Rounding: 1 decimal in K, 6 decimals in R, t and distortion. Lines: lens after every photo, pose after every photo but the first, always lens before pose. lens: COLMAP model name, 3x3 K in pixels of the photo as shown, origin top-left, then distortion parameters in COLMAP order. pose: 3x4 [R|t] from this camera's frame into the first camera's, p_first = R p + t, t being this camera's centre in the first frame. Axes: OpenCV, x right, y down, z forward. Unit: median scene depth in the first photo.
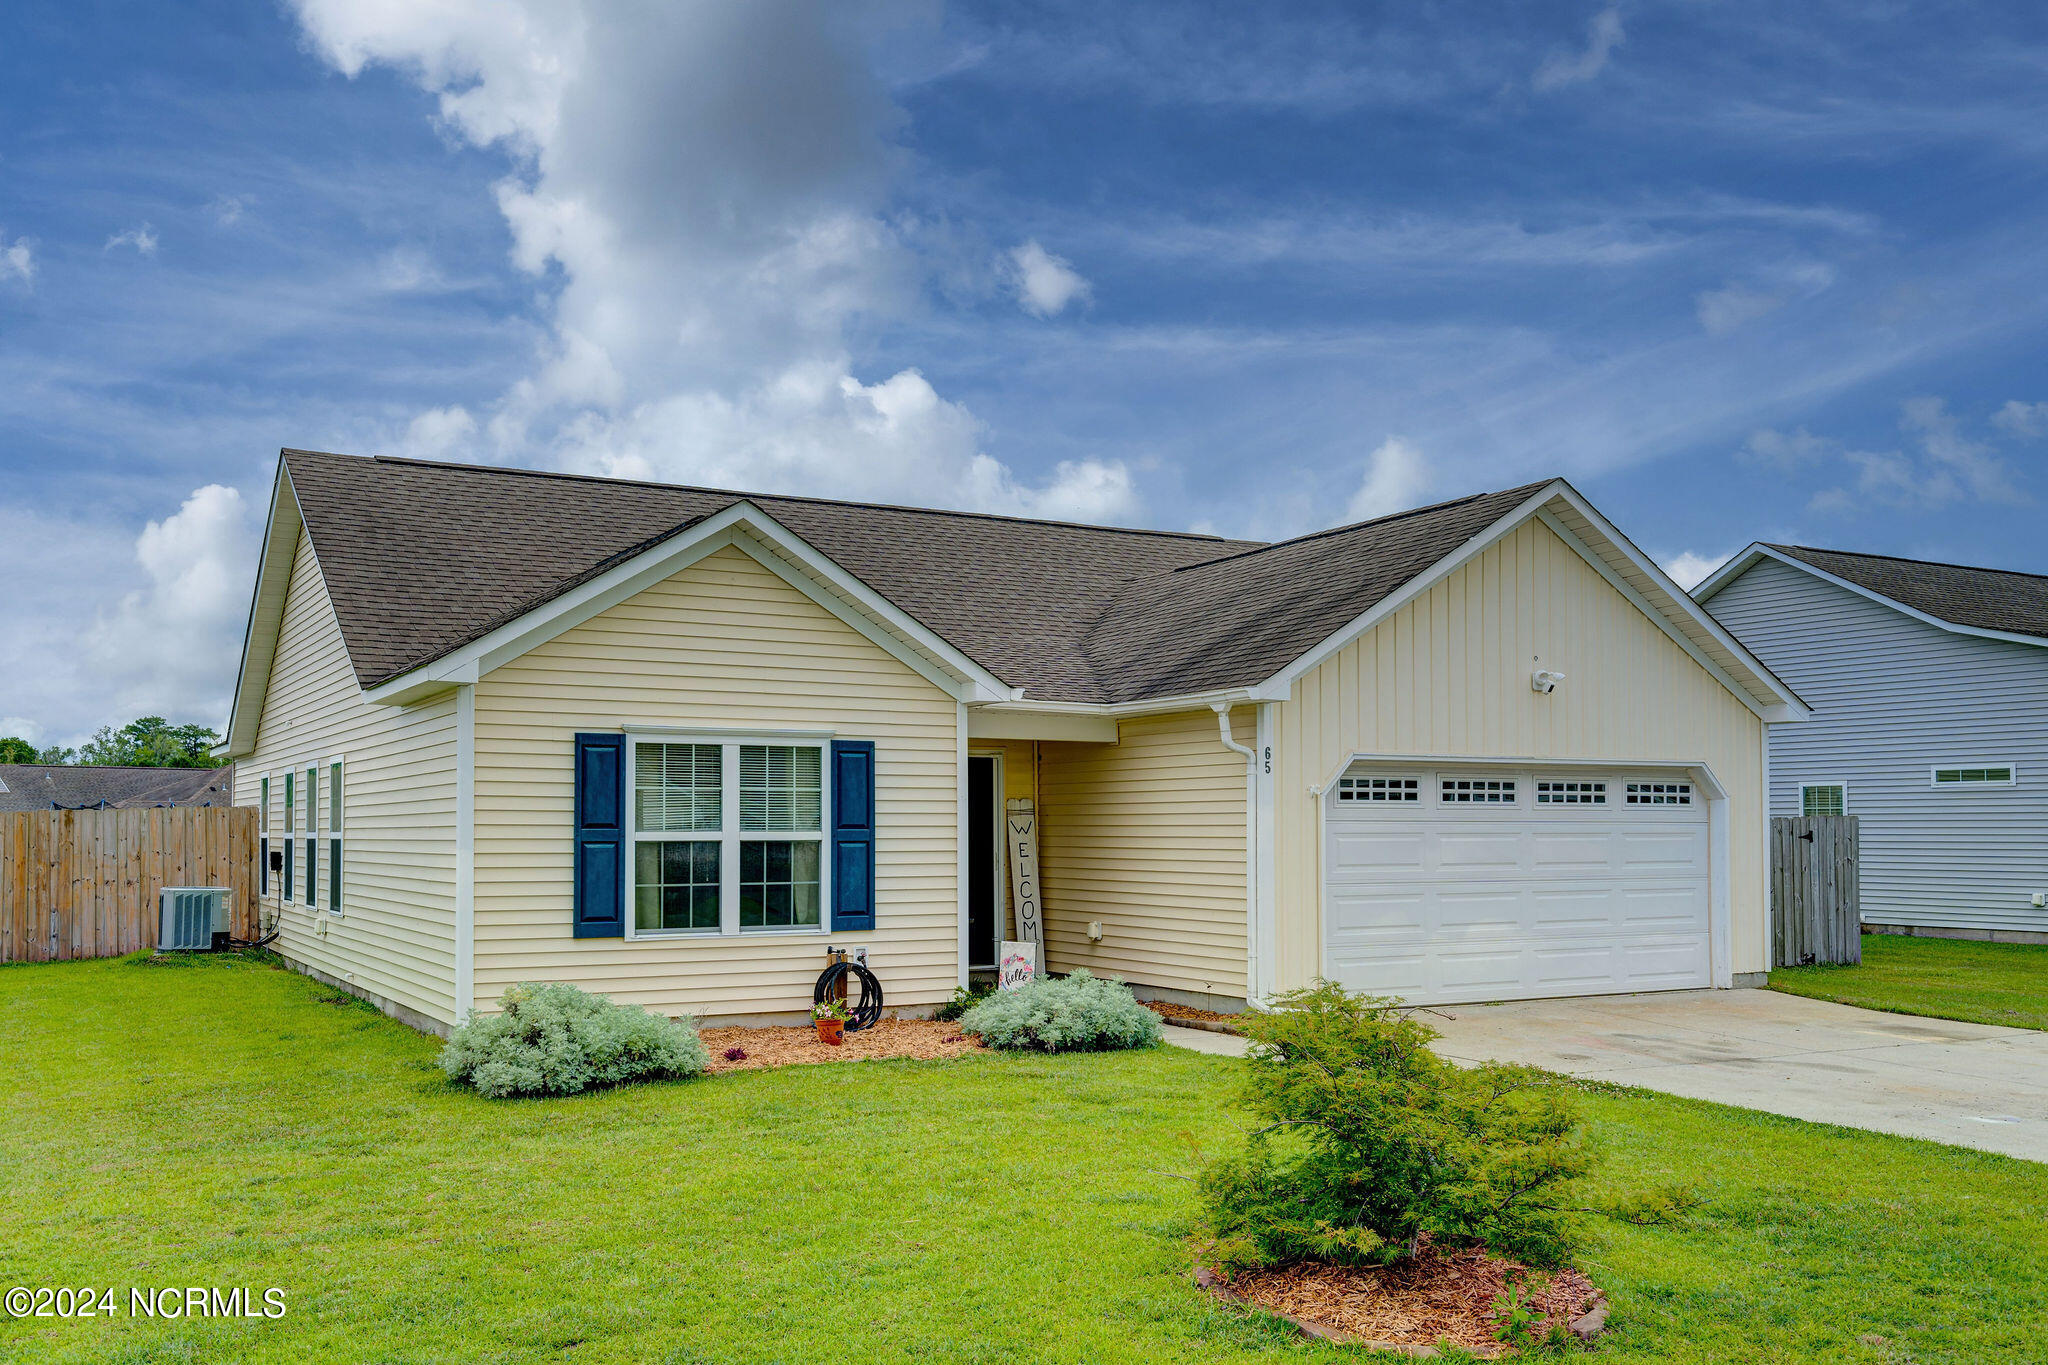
lens RADIAL K [[1938.7, 0, 1044.1], [0, 1938.7, 682.4], [0, 0, 1]] dist [0.010734, -0.005095]
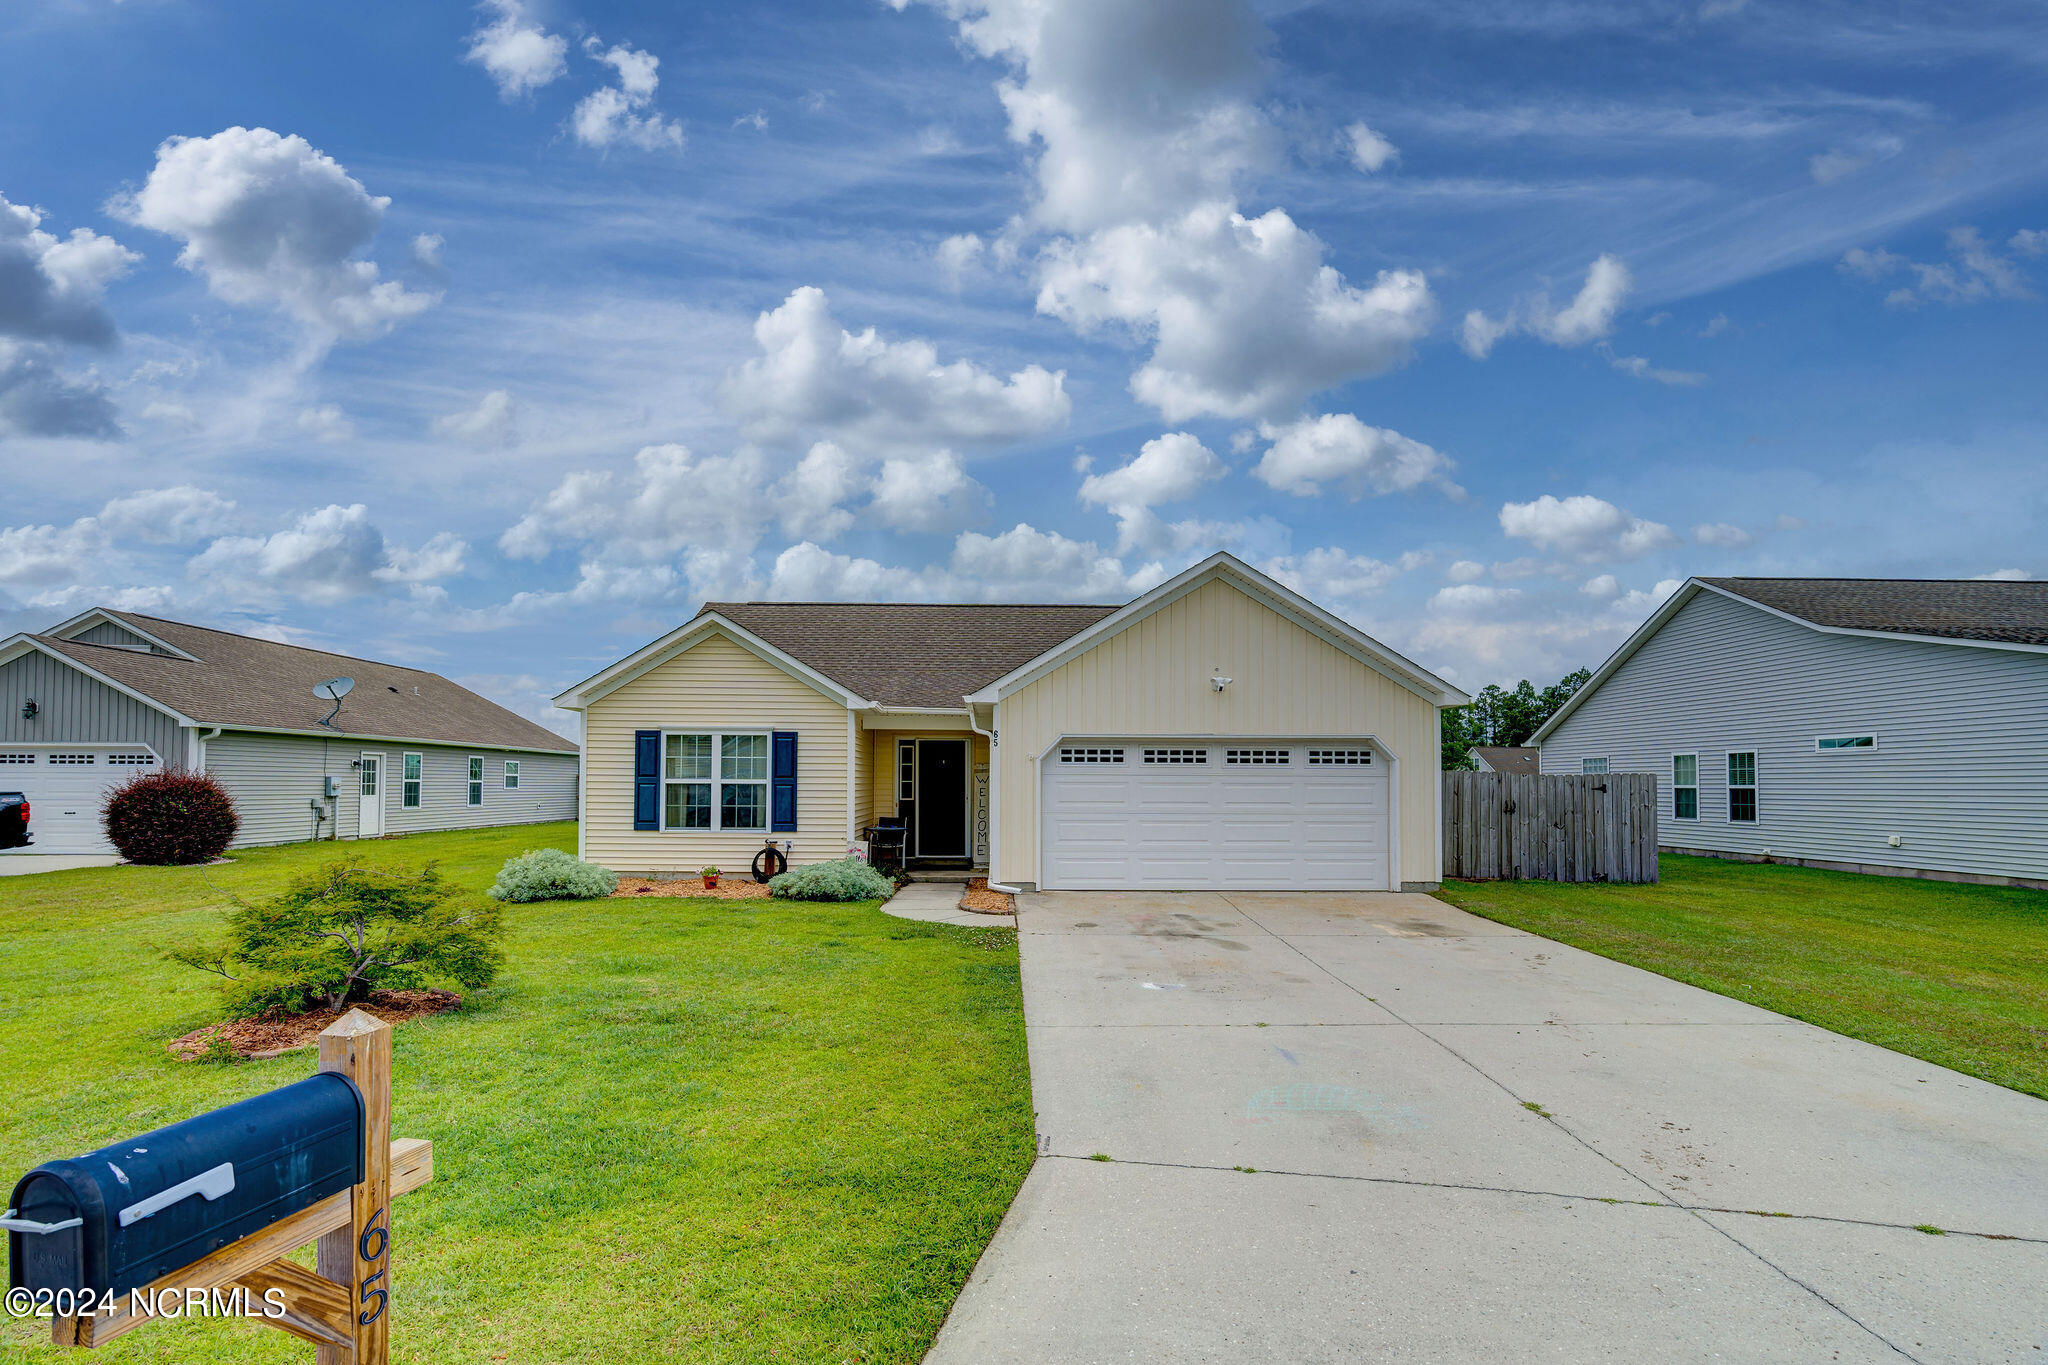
lens RADIAL K [[1022.2, 0, 999.3], [0, 1022.2, 716.0], [0, 0, 1]] dist [-0.014593, 0.001732]
pose [[0.861851, -0.029075, -0.506327, 0.583402], [0.032169, 0.999479, -0.002636, 0.024505], [0.506140, -0.014016, 0.862338, 0.249290]]
